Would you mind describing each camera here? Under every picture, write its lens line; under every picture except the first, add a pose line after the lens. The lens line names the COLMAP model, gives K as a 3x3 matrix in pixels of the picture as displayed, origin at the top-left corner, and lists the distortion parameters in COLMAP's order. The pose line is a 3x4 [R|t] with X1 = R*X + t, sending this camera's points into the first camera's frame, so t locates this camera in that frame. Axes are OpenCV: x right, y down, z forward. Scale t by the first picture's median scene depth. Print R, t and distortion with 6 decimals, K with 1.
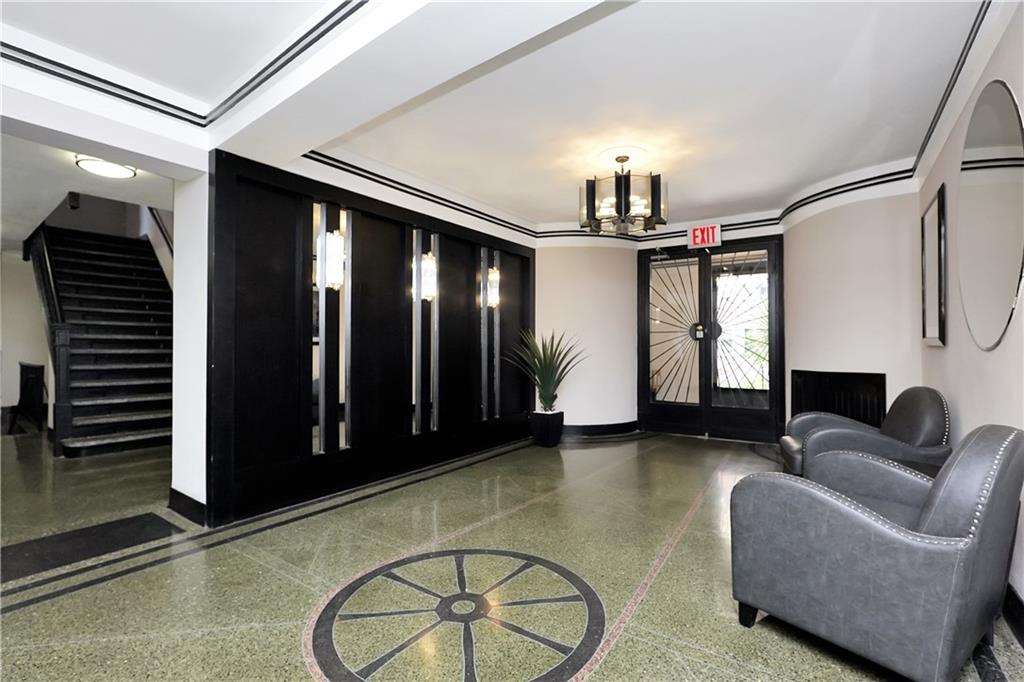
lens RADIAL K [[441.4, 0, 505.4], [0, 441.4, 342.1], [0, 0, 1]] dist [-0.001882, -0.000028]
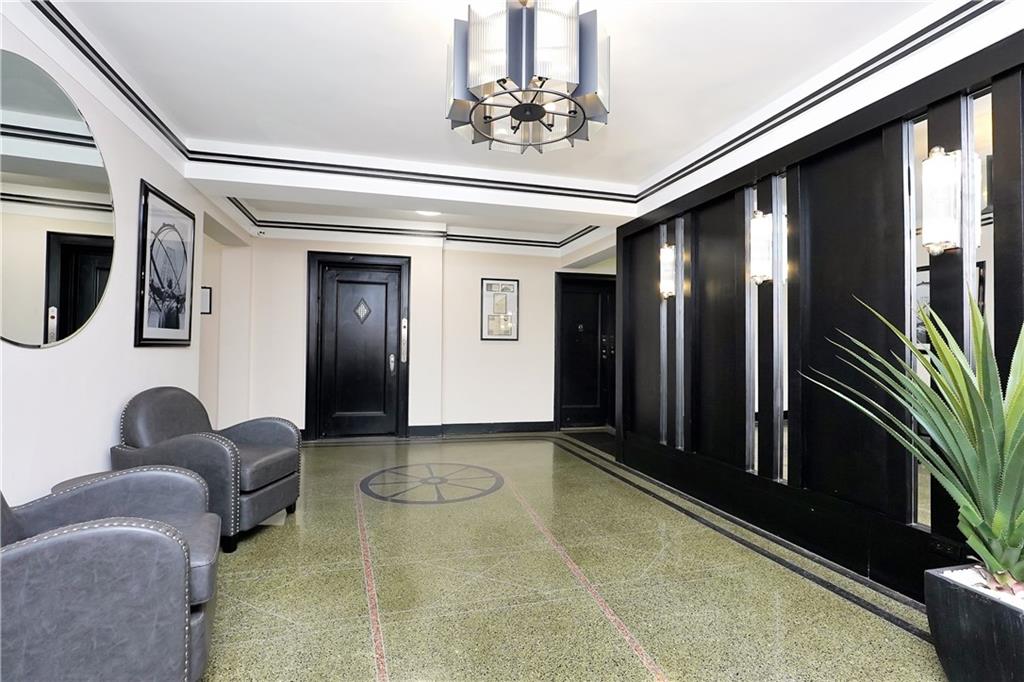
lens RADIAL K [[468.2, 0, 505.0], [0, 468.2, 338.5], [0, 0, 1]] dist [-0.022288, 0.010445]
pose [[-0.582203, -0.009101, -0.812993, 0.767682], [0.003807, 0.999896, -0.013920, 0.004398], [0.813035, -0.011200, -0.582107, 1.354509]]
